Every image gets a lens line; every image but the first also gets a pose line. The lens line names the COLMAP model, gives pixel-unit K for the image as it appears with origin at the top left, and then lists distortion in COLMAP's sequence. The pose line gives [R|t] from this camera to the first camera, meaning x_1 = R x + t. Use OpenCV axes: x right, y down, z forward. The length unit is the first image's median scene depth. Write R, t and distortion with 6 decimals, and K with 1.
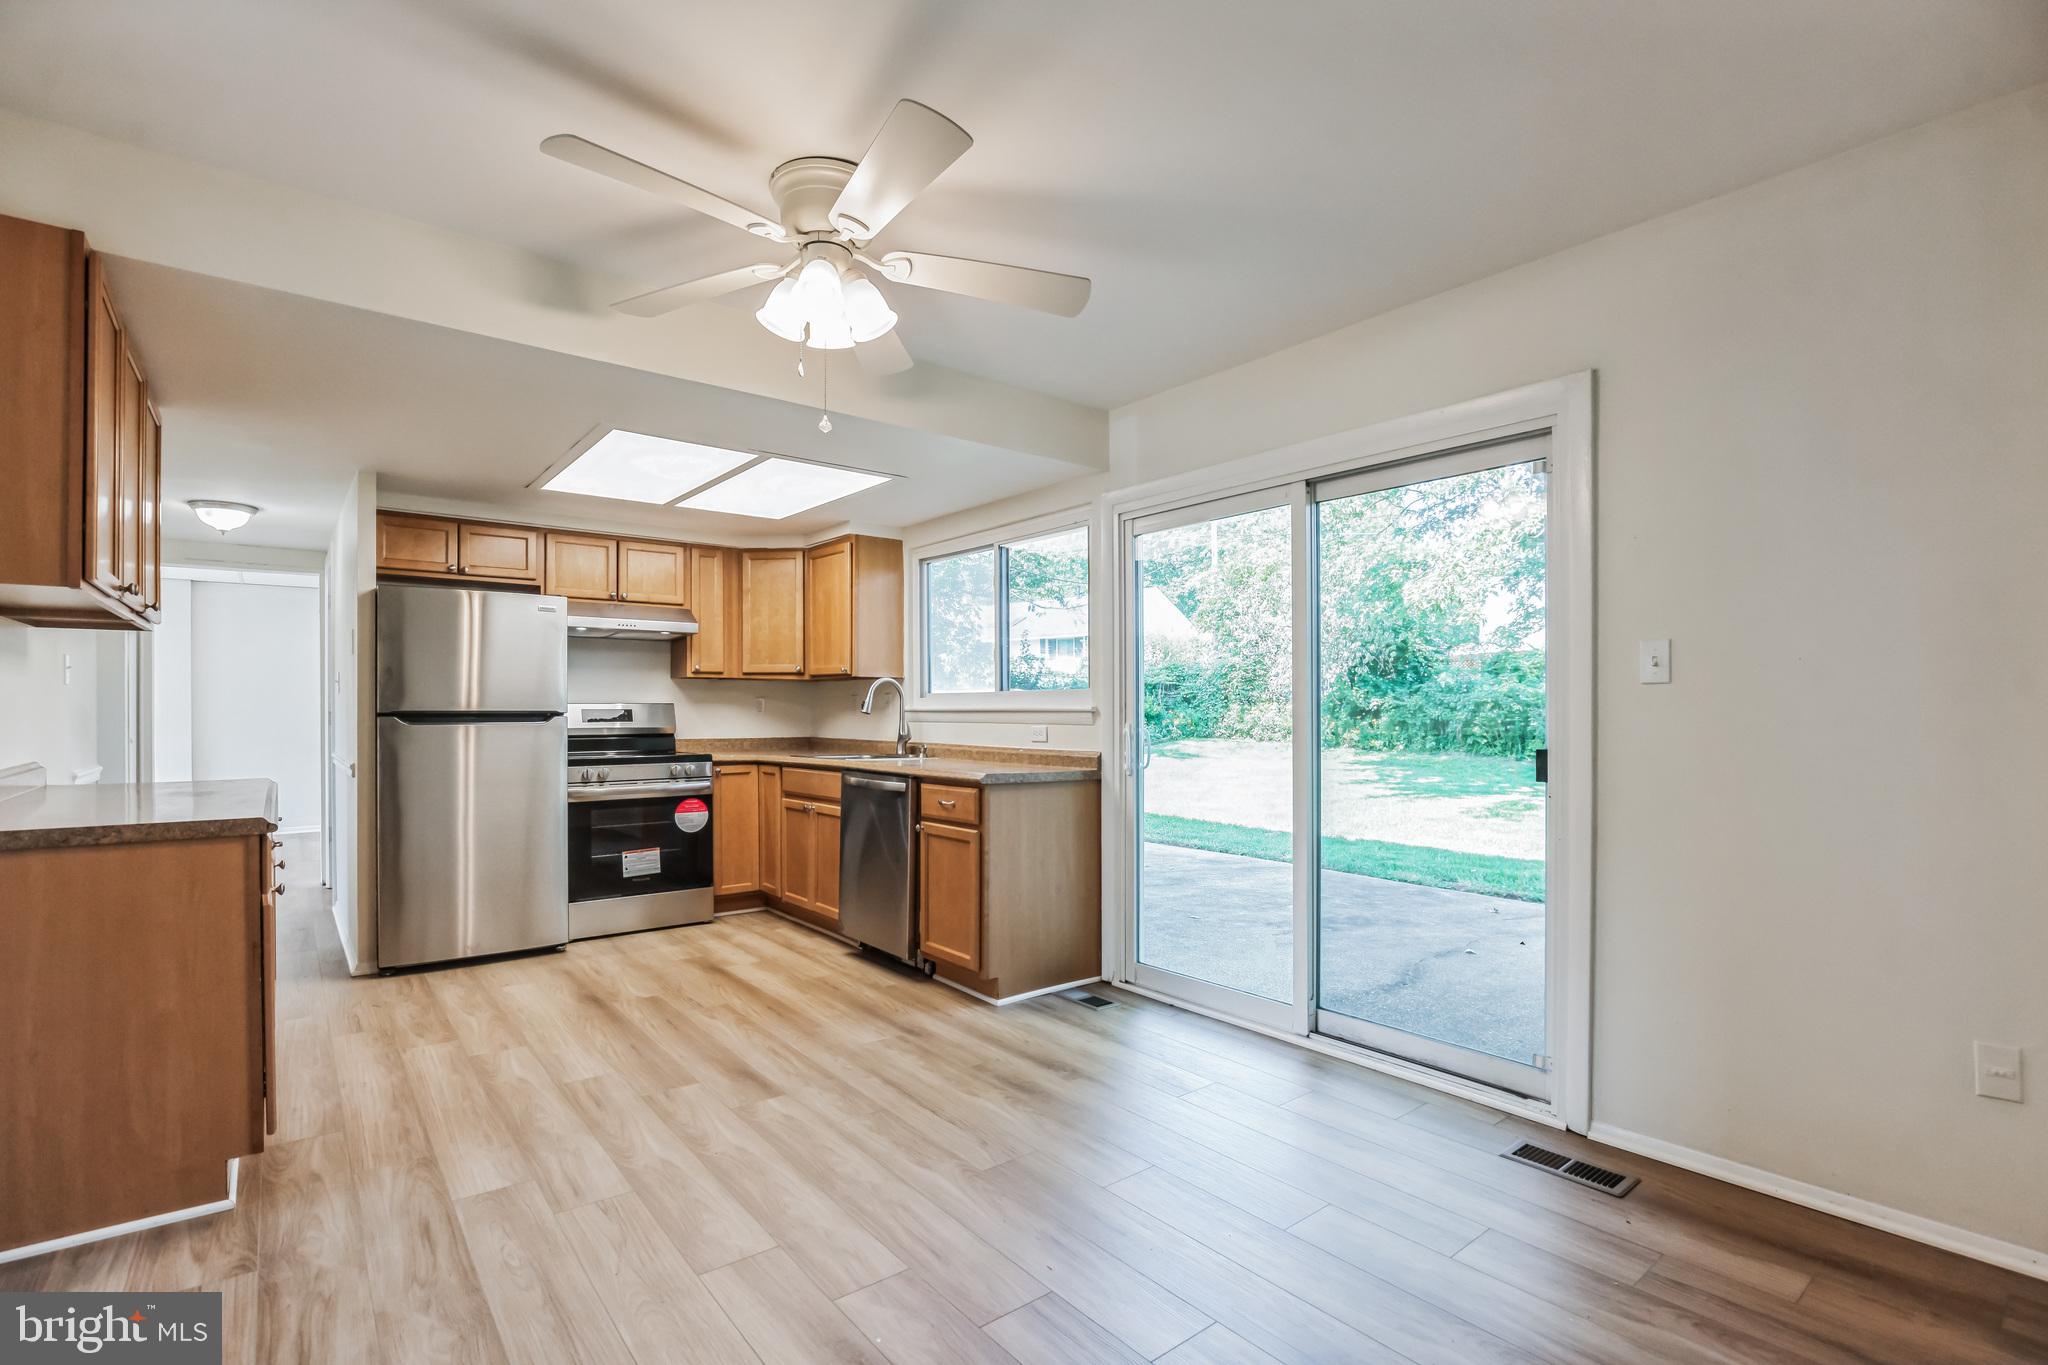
lens RADIAL K [[939.6, 0, 1019.1], [0, 939.6, 708.2], [0, 0, 1]] dist [-0.030857, -0.000012]
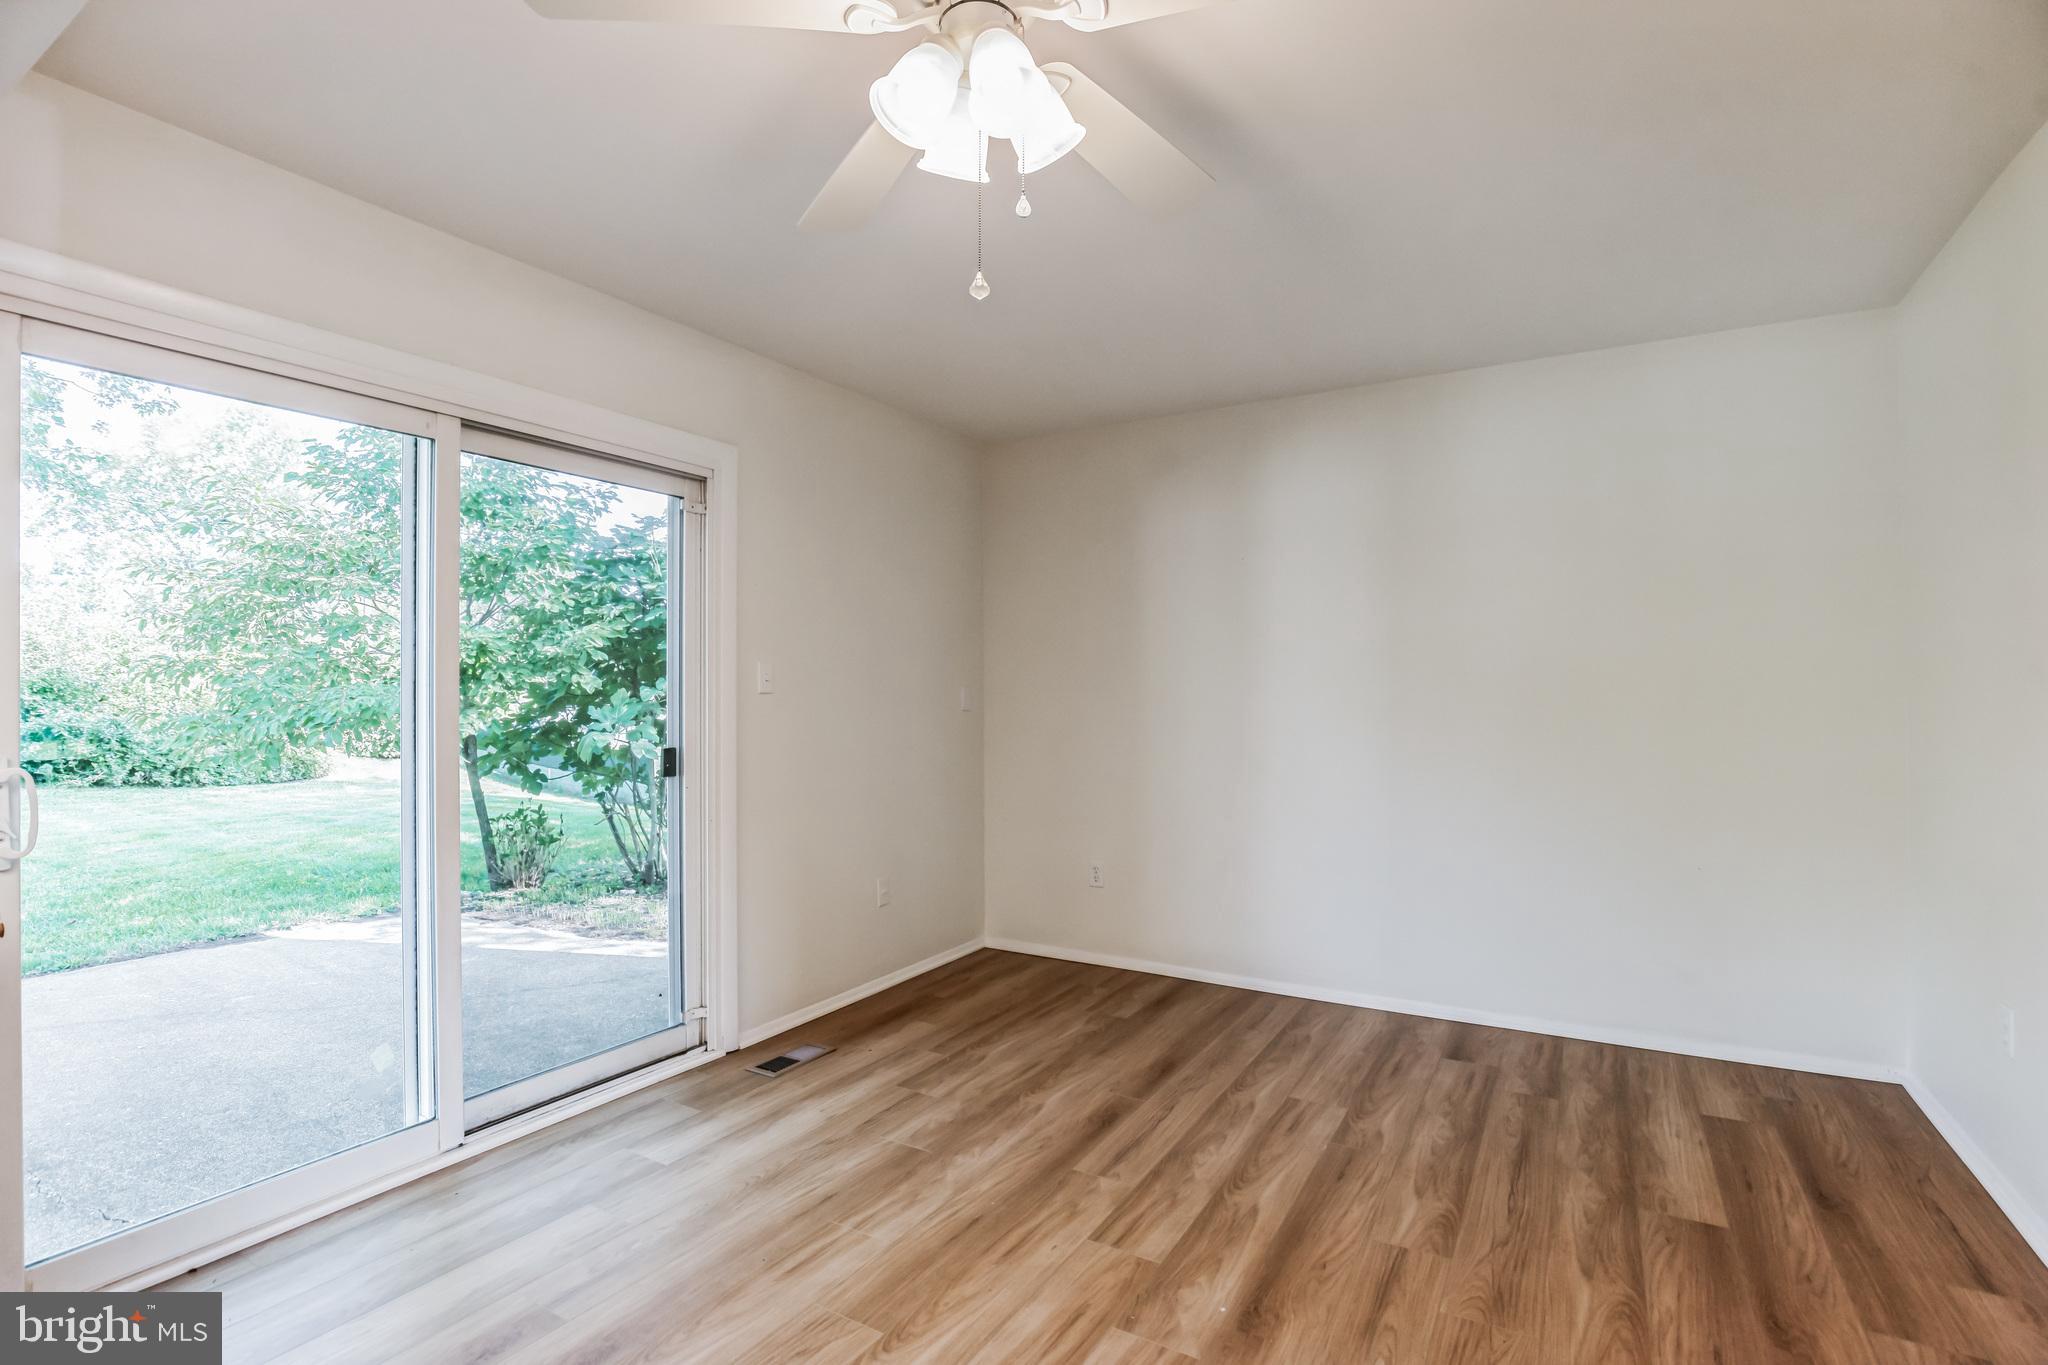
lens RADIAL K [[963.0, 0, 1029.4], [0, 963.0, 662.6], [0, 0, 1]] dist [-0.019546, -0.000086]
pose [[-0.353227, 0.031901, 0.934993, -0.409928], [0.000502, 0.999425, -0.033910, -0.010901], [-0.935537, -0.011508, -0.353040, 0.582526]]
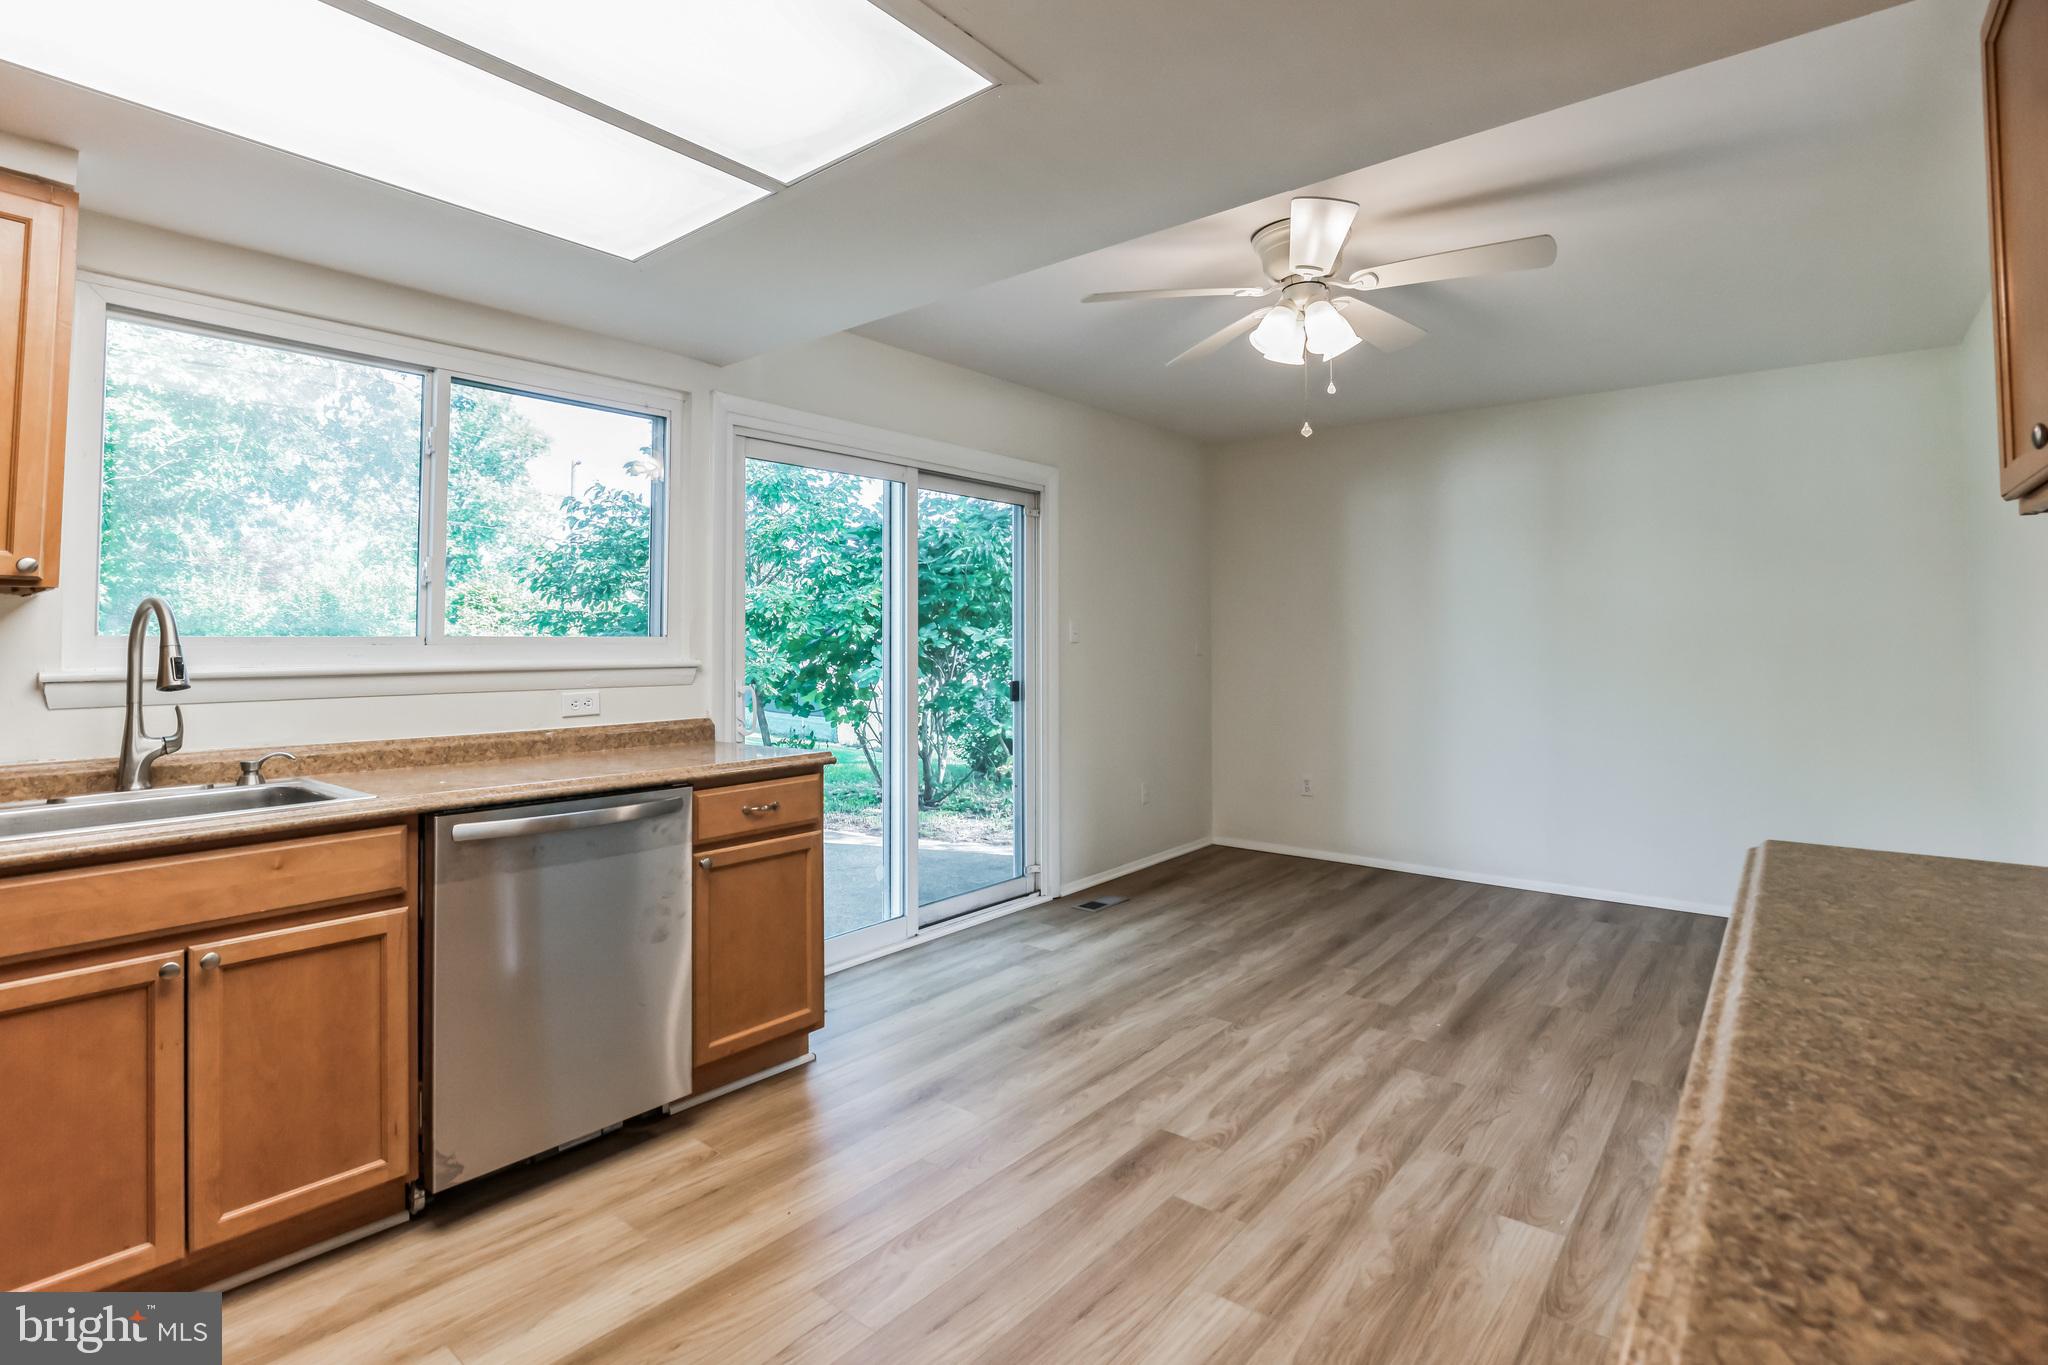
lens RADIAL K [[975.3, 0, 1021.8], [0, 975.3, 610.2], [0, 0, 1]] dist [-0.028887, -0.000160]
pose [[-0.209040, 0.030878, 0.977420, -0.649218], [0.000234, 0.999503, -0.031525, -0.015317], [-0.977907, -0.006361, -0.208943, 0.780478]]
